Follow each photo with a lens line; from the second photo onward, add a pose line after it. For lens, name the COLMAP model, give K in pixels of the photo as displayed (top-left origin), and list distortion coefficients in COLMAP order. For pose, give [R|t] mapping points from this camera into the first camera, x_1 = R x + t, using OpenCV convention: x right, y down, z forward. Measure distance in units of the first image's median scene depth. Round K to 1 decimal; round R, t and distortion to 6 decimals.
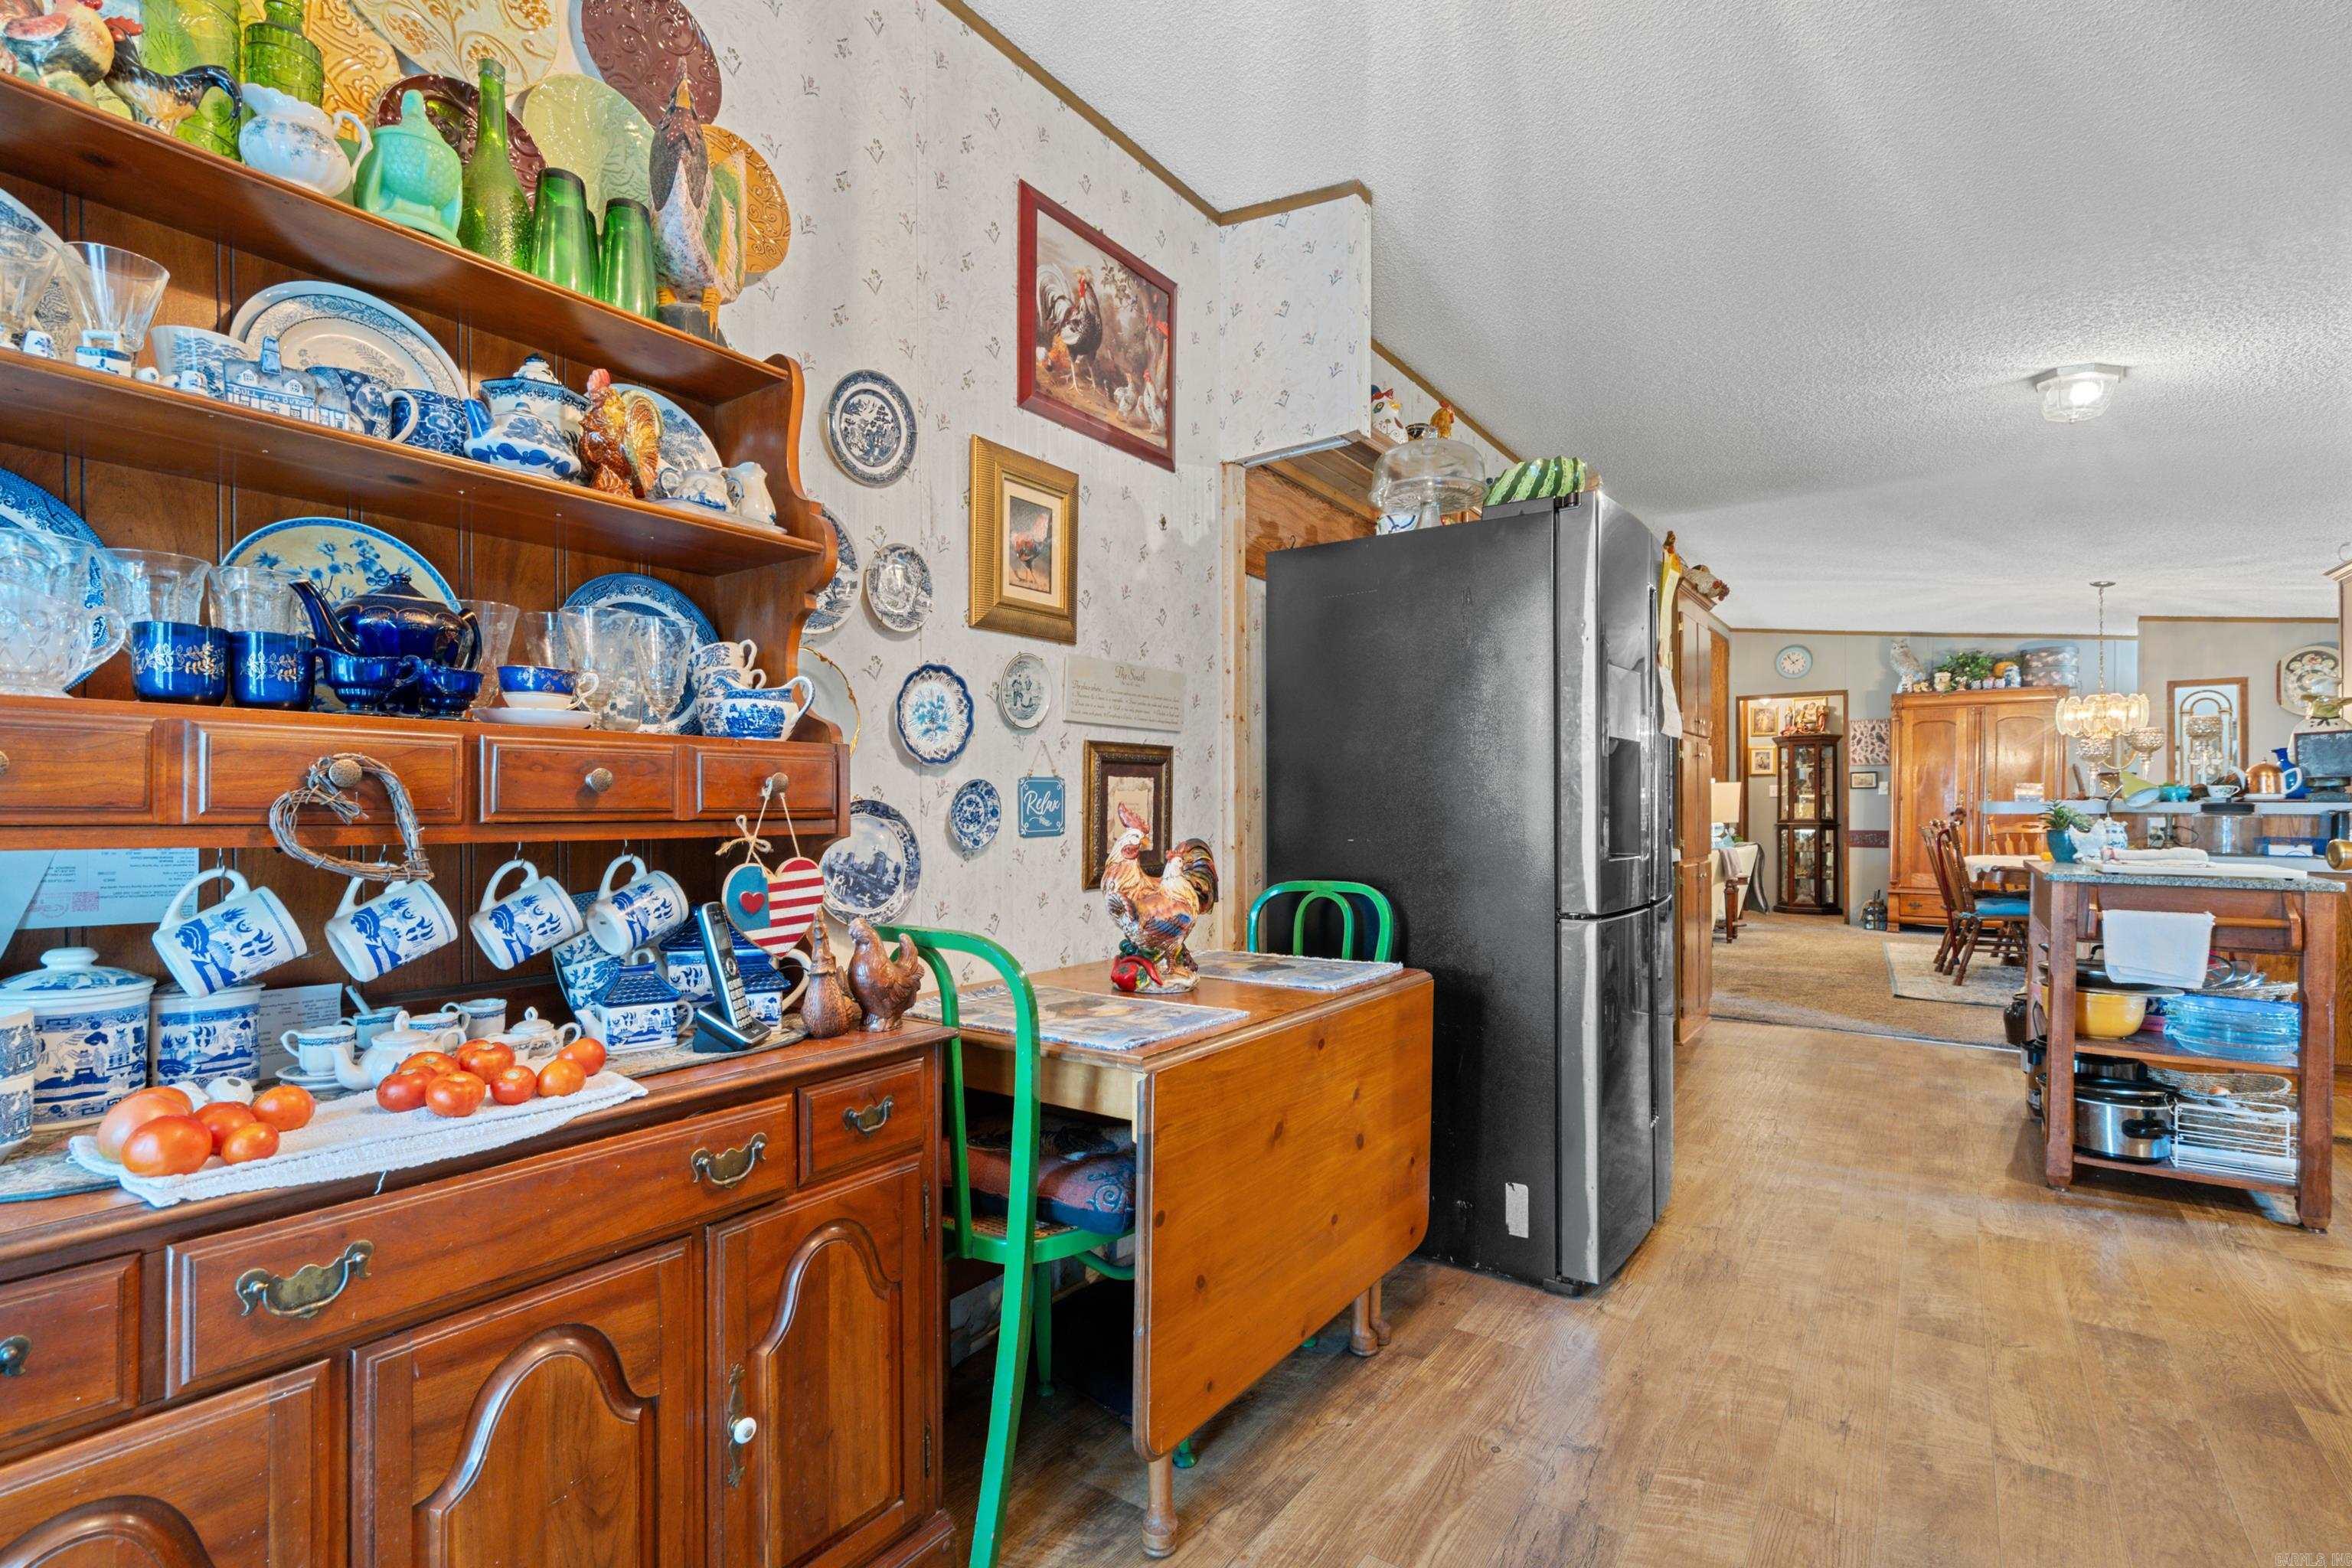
lens RADIAL K [[1067.6, 0, 1180.5], [0, 1067.6, 799.7], [0, 0, 1]] dist [-0.001736, 0.002612]
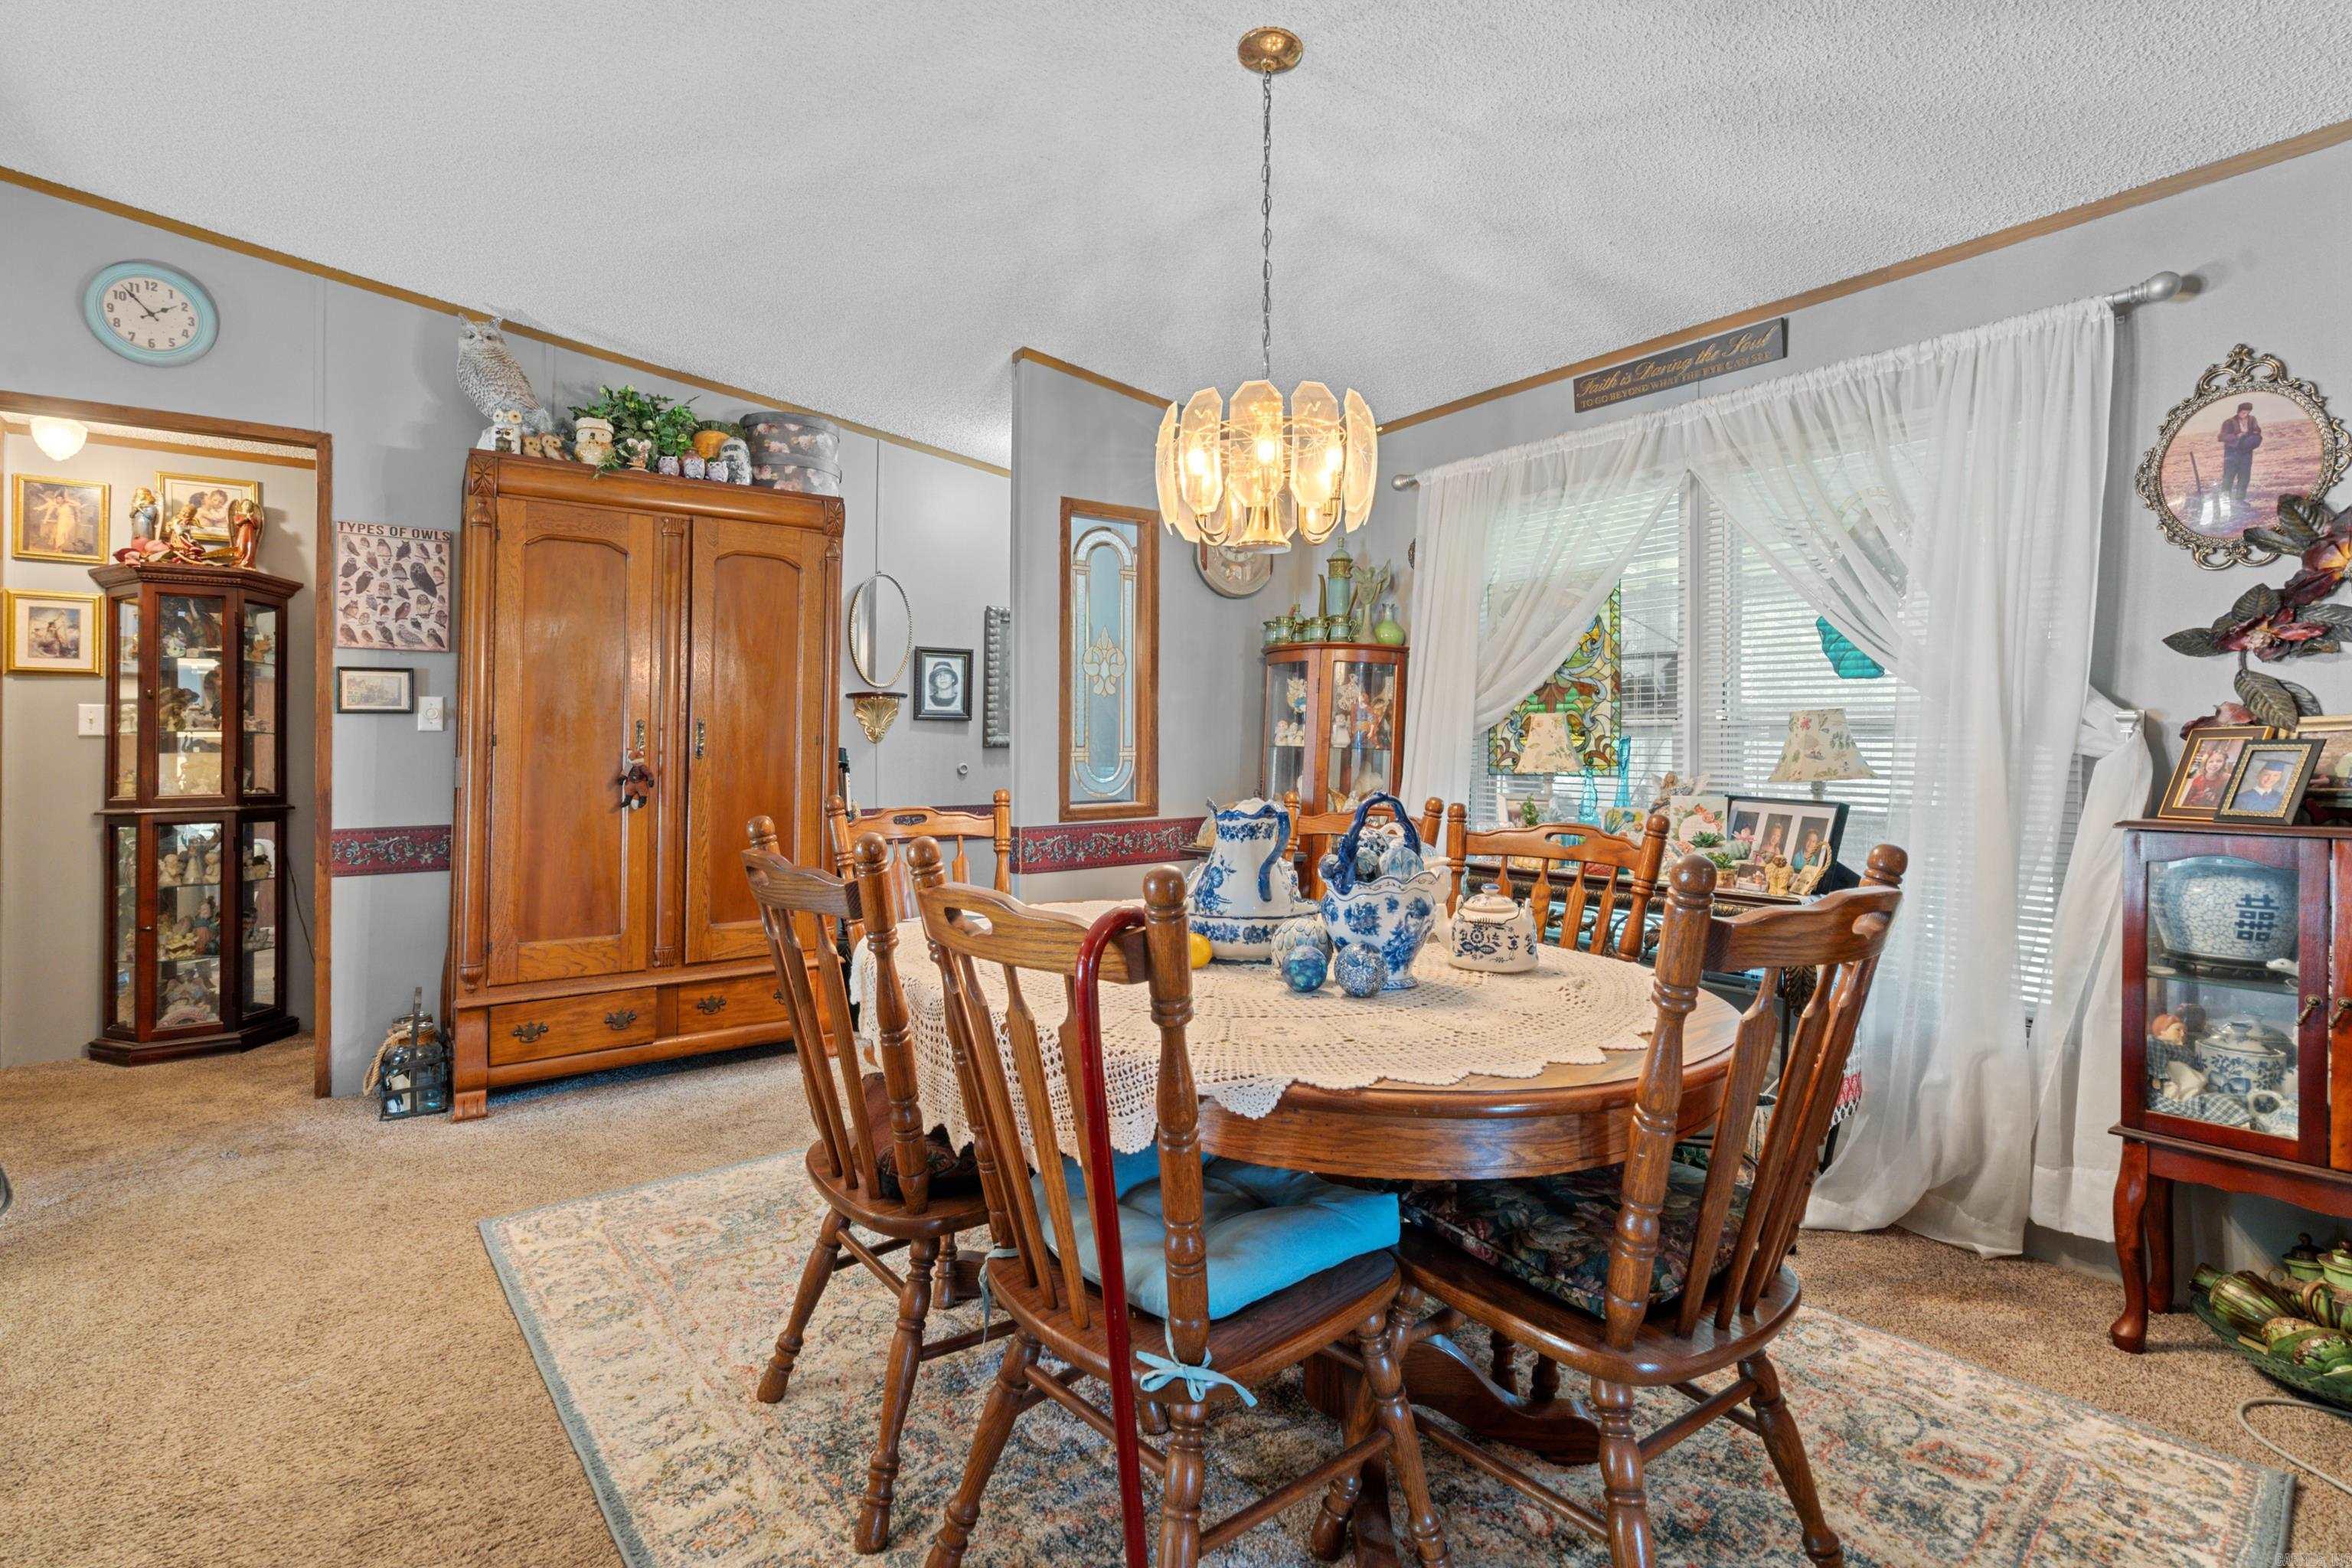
lens RADIAL K [[1067.6, 0, 1125.0], [0, 1067.6, 748.1], [0, 0, 1]] dist [-0.001736, 0.002612]
pose [[0.323327, 0.007255, 0.946259, 0.345648], [-0.003208, 0.999973, -0.006571, 0.002676], [-0.946282, -0.000911, 0.323342, 0.585192]]
